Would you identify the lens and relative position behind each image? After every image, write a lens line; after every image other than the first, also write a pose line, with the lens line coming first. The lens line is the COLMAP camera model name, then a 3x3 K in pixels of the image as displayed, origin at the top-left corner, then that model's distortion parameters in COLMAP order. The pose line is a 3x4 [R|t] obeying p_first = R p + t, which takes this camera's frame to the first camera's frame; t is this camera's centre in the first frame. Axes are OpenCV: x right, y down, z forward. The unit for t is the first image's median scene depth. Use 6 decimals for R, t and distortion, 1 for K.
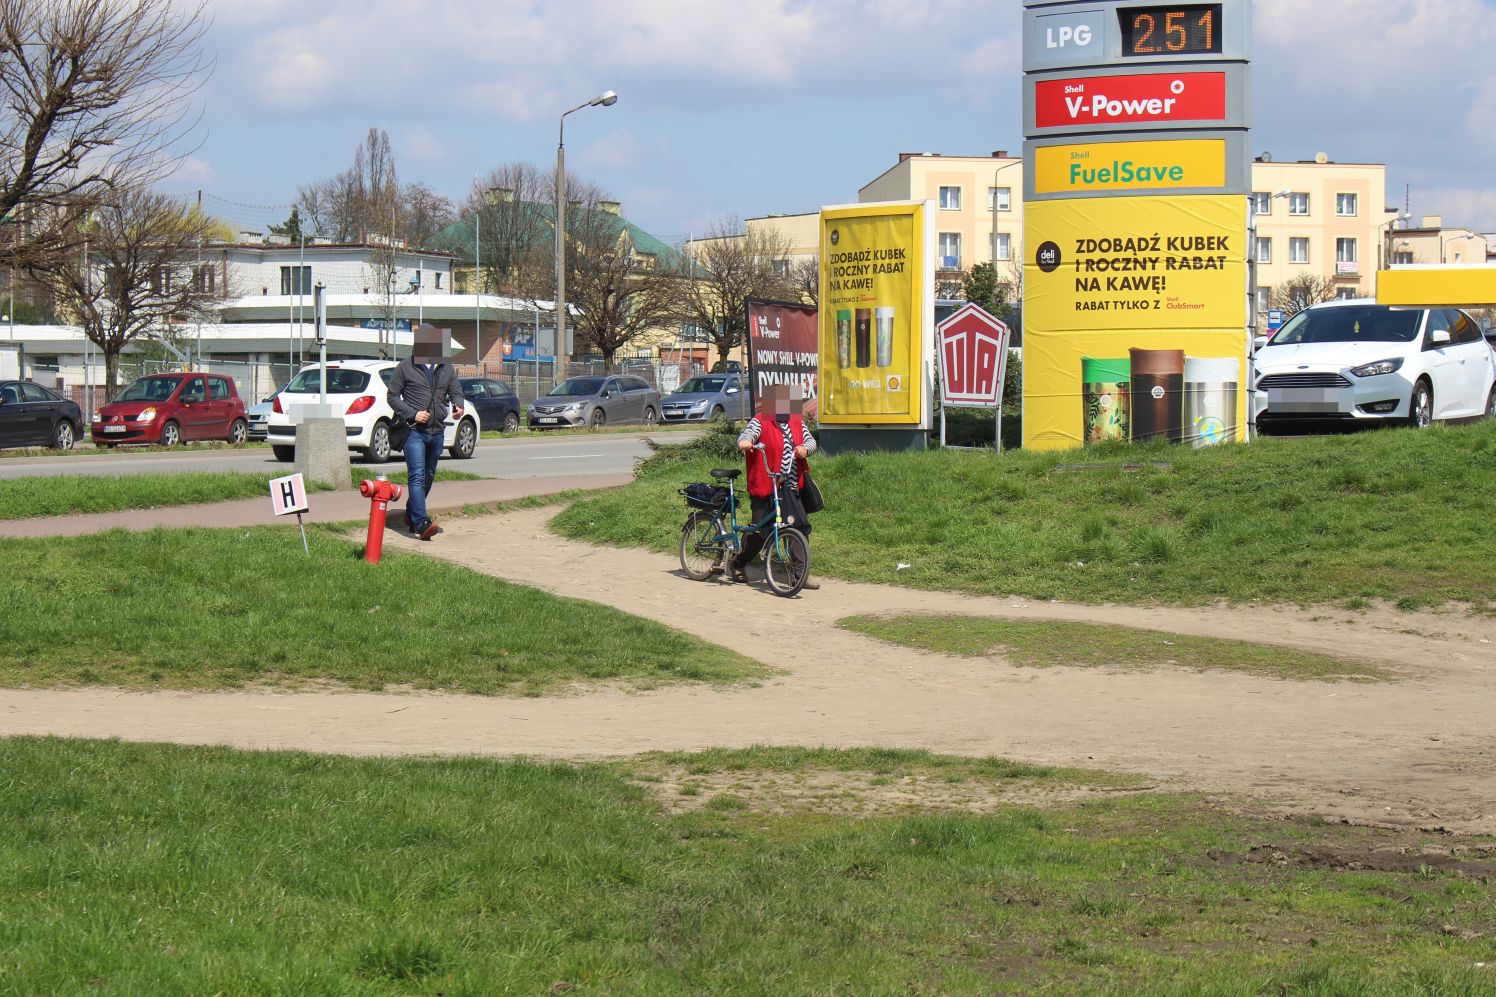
lens RADIAL K [[3580.1, 0, 718.1], [0, 3580.1, 497.9], [0, 0, 1]] dist [0.021088, 0.473382]
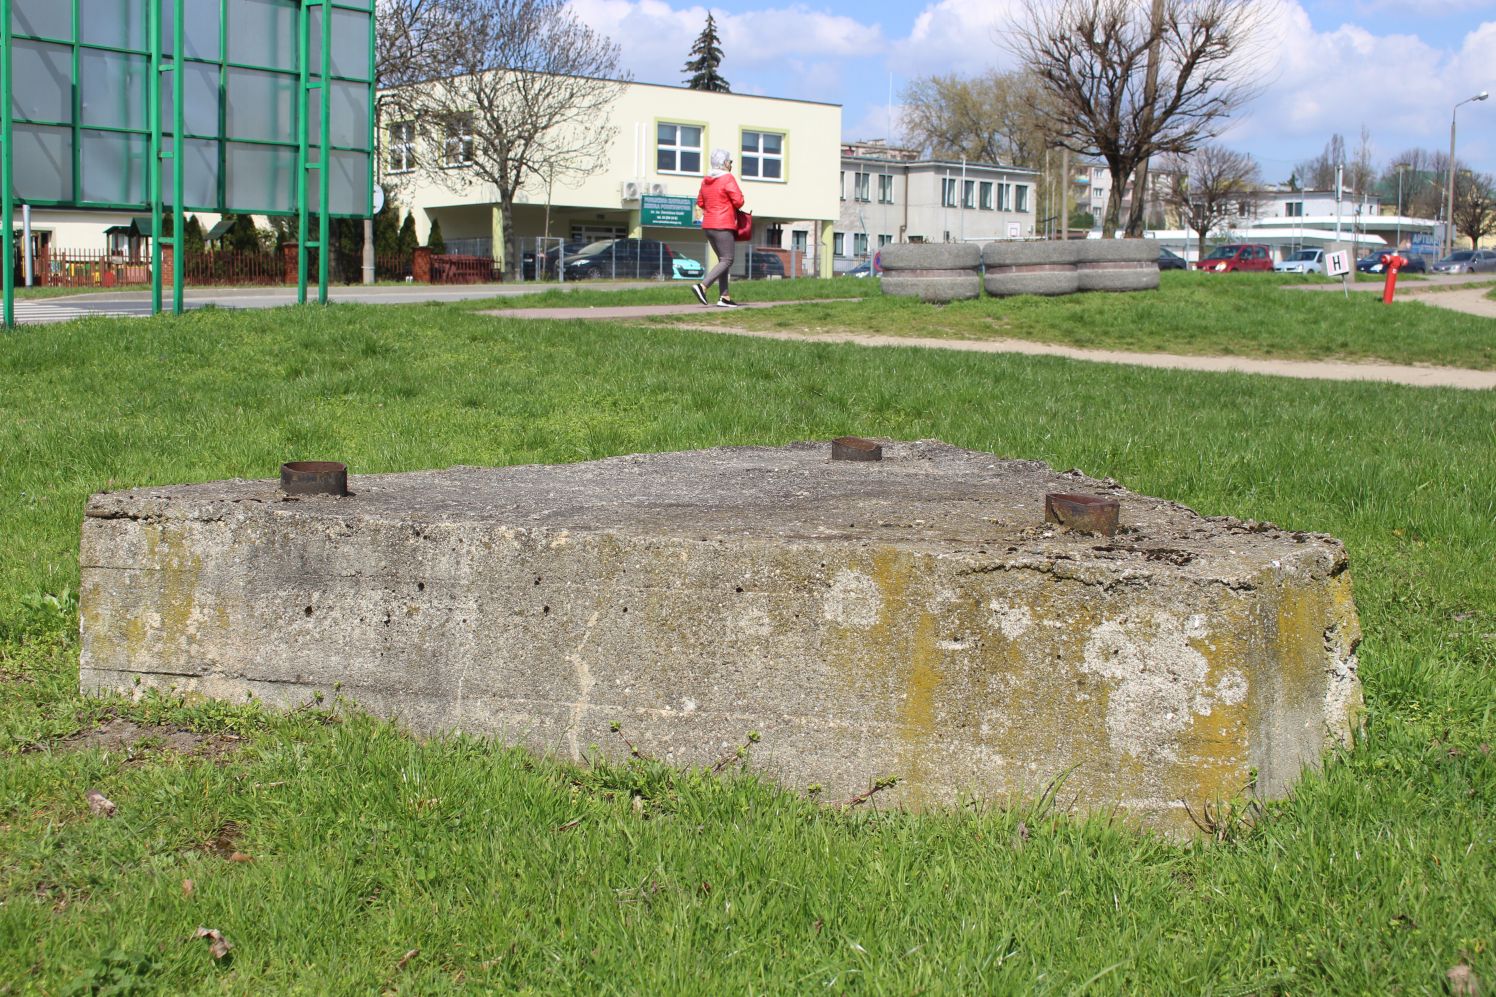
lens RADIAL K [[1772.4, 0, 748.0], [0, 1772.4, 498.5], [0, 0, 1]] dist [-0.083275, 0.074615]
pose [[0.916676, 0.050538, -0.396422, -0.036137], [-0.012604, 0.995134, 0.097718, 0.027818], [0.399432, -0.084579, 0.912853, 0.113699]]
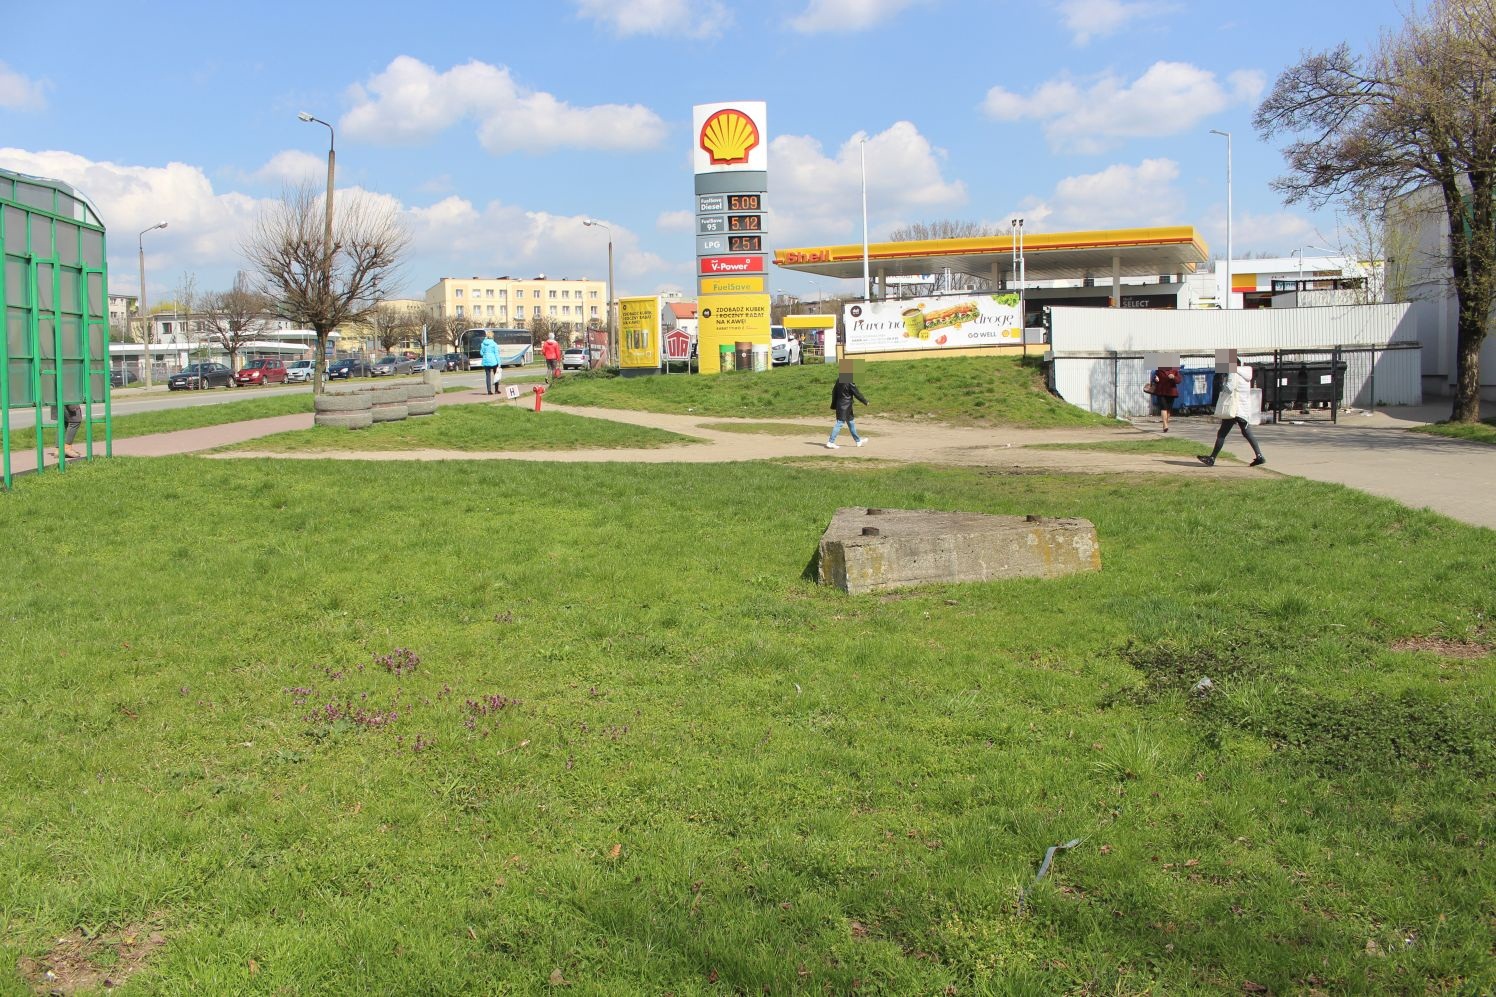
lens RADIAL K [[1234.8, 0, 735.4], [0, 1234.8, 492.5], [0, 0, 1]] dist [-0.155759, 0.127937]
pose [[0.951974, -0.048588, 0.302300, -0.227910], [0.024827, 0.996327, 0.081954, 0.002942], [-0.305171, -0.070513, 0.949683, -0.069201]]
